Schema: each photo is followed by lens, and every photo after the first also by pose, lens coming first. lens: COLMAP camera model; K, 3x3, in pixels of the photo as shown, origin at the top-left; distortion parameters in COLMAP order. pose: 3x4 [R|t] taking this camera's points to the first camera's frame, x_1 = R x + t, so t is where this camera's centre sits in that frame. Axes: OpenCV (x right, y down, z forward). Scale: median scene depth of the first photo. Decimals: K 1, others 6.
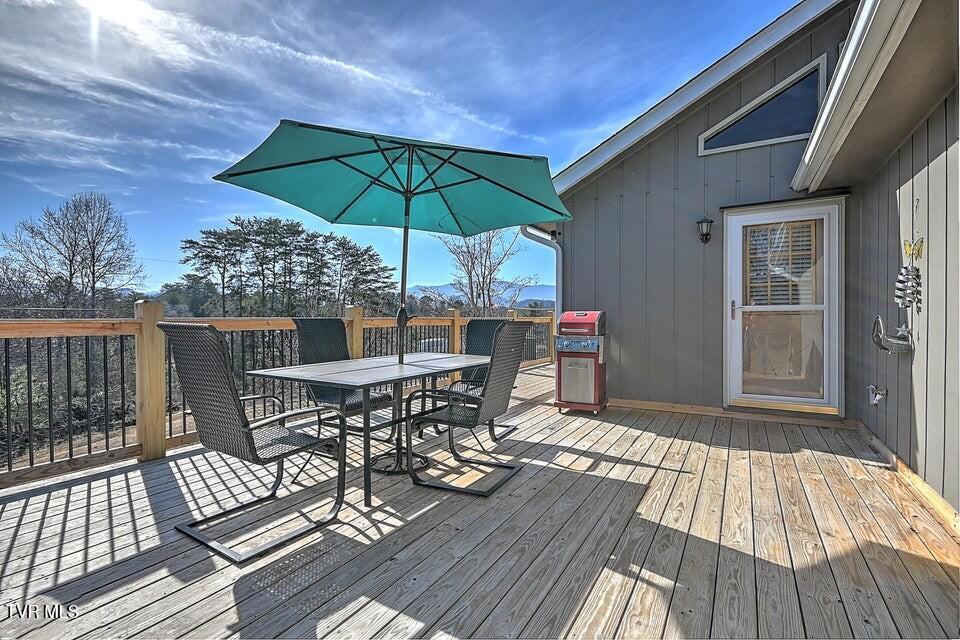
lens RADIAL K [[447.4, 0, 485.1], [0, 447.4, 317.1], [0, 0, 1]] dist [-0.001996, -0.000659]
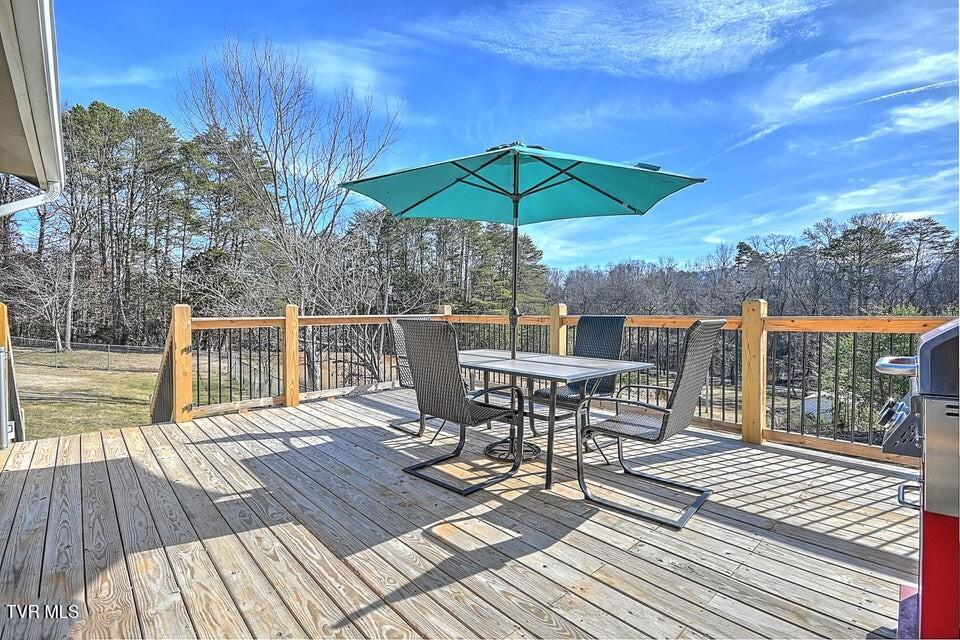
lens RADIAL K [[447.4, 0, 485.1], [0, 447.4, 317.1], [0, 0, 1]] dist [-0.001996, -0.000659]
pose [[-0.301298, 0.013768, -0.953431, 1.123020], [0.000696, 0.999899, 0.014219, -0.014868], [0.953530, 0.003620, -0.301277, 1.666307]]
